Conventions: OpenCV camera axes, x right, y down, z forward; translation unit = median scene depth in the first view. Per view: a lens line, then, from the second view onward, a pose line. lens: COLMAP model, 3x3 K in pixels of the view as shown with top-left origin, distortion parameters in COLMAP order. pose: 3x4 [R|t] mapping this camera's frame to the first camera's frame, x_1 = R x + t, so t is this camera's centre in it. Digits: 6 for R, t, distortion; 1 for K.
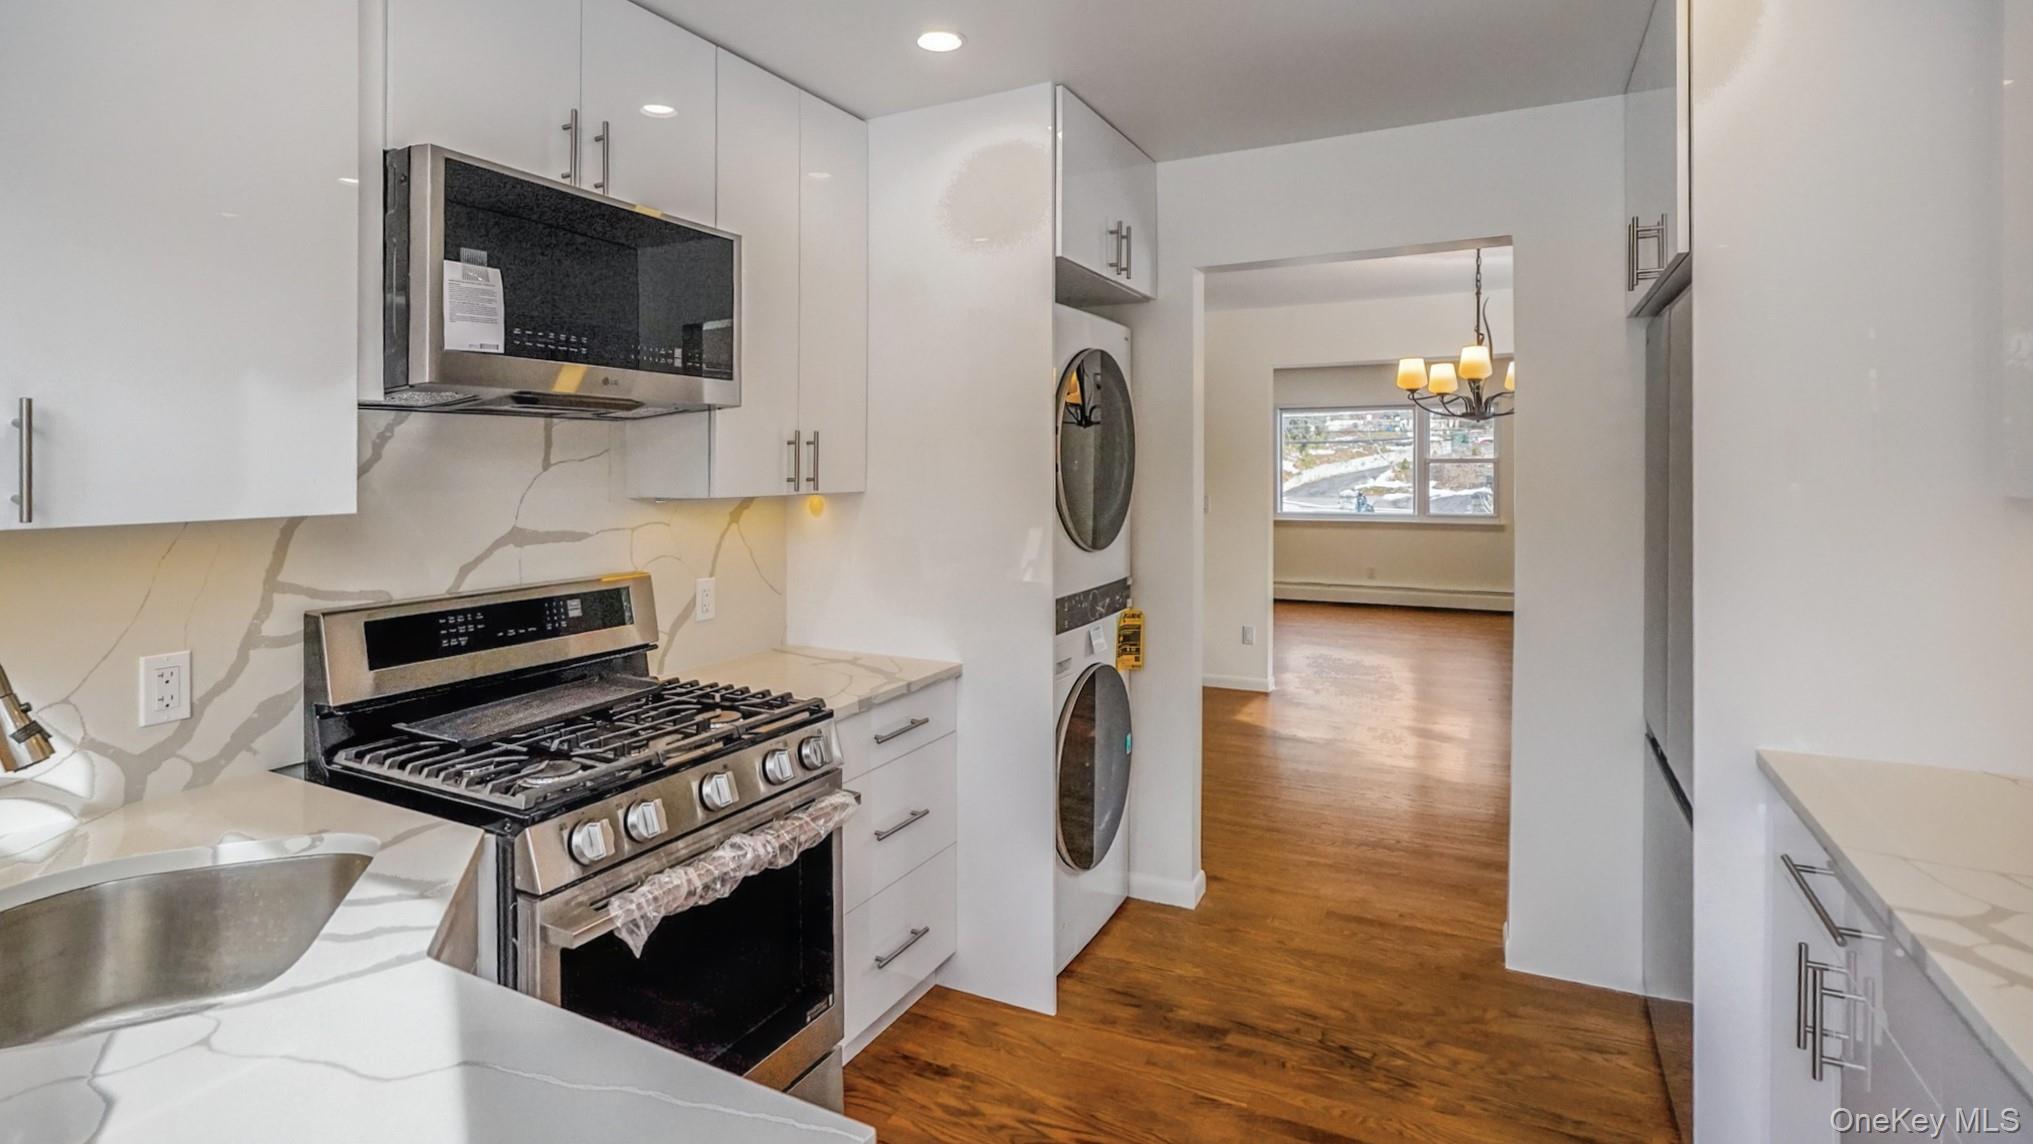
lens RADIAL K [[971.8, 0, 1016.5], [0, 971.8, 572.0], [0, 0, 1]] dist [-0.046592, 0.036526]
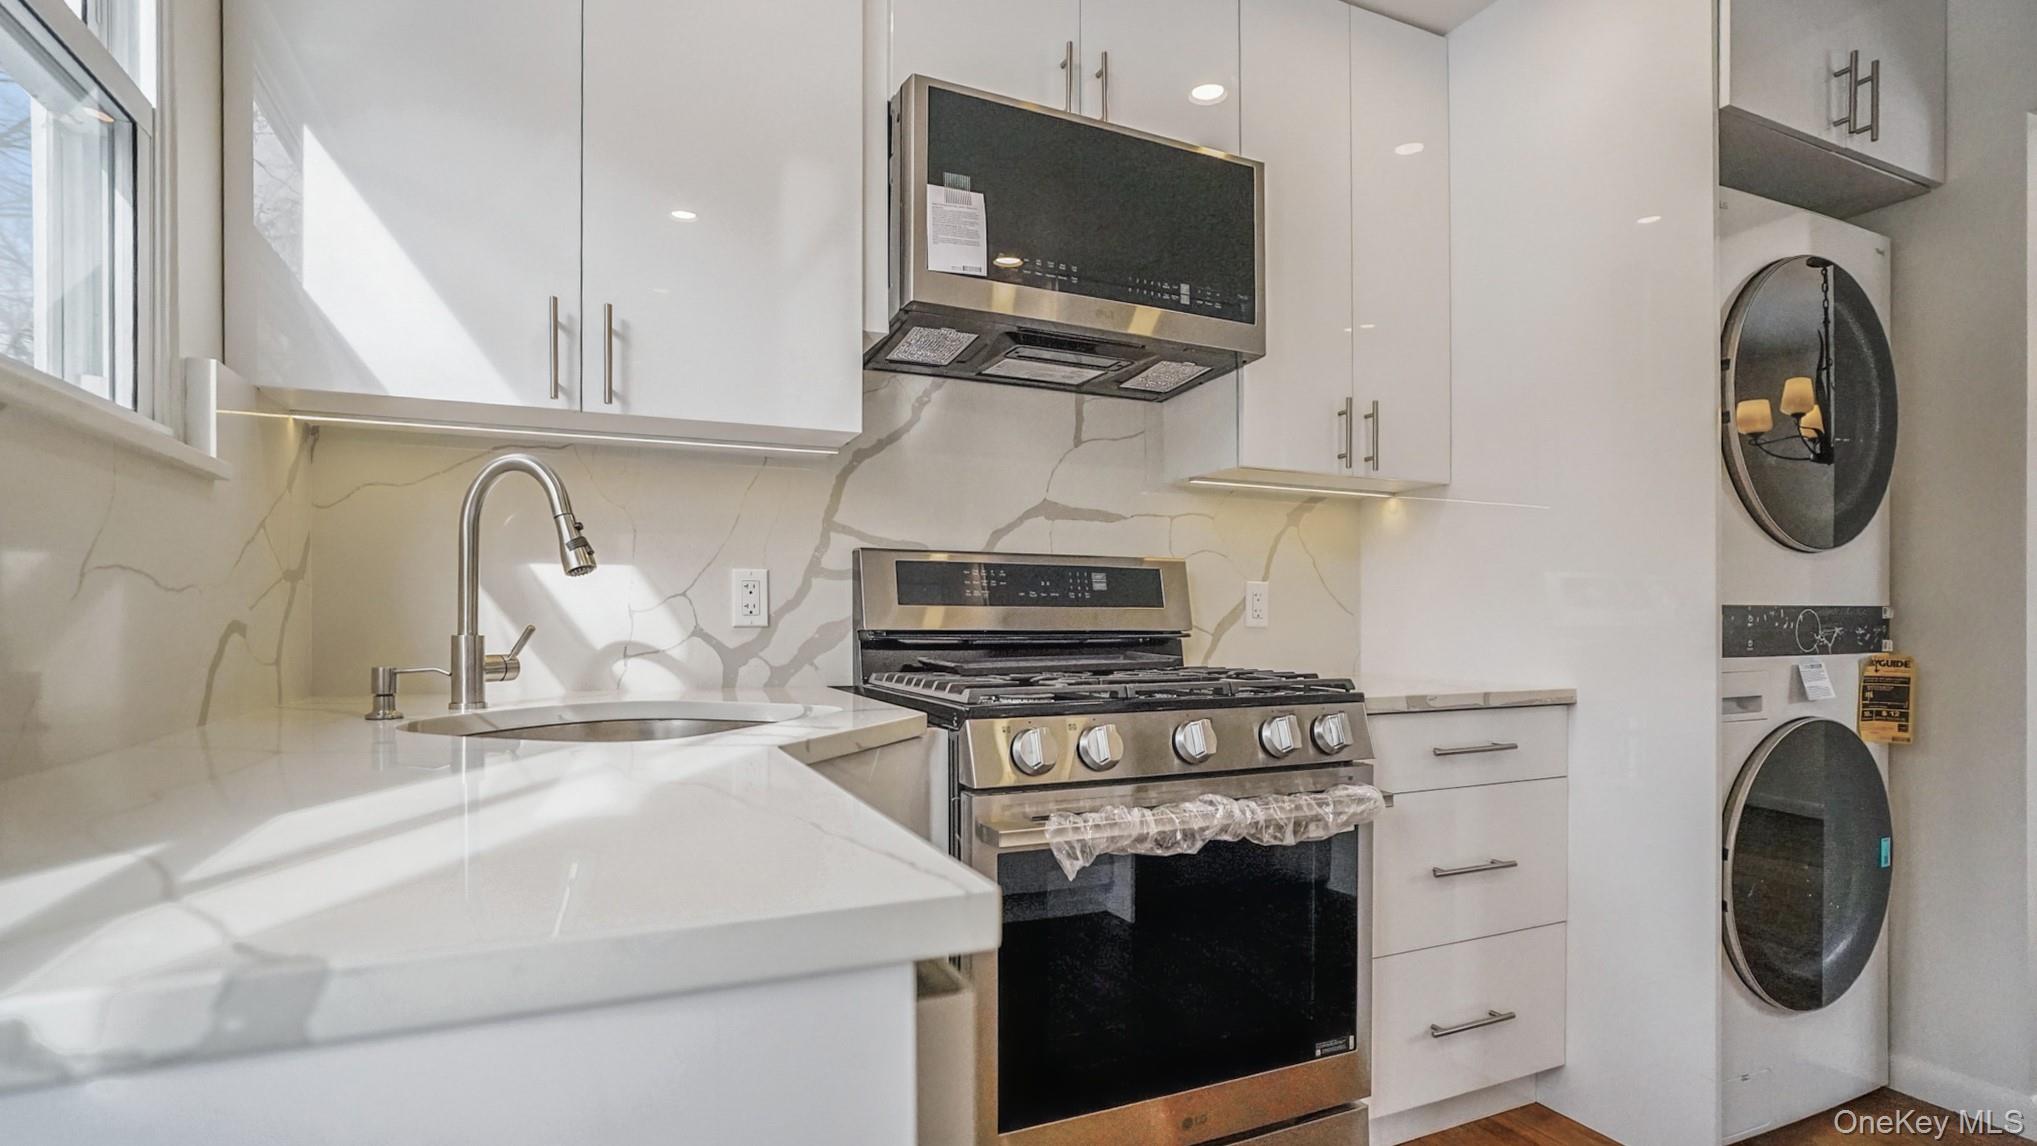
lens RADIAL K [[979.0, 0, 980.7], [0, 979.0, 647.0], [0, 0, 1]] dist [-0.033837, 0.020273]
pose [[0.783911, 0.010832, -0.620778, 0.076801], [-0.027175, 0.999488, -0.016877, 0.128625], [0.620278, 0.030100, 0.783805, 0.134366]]
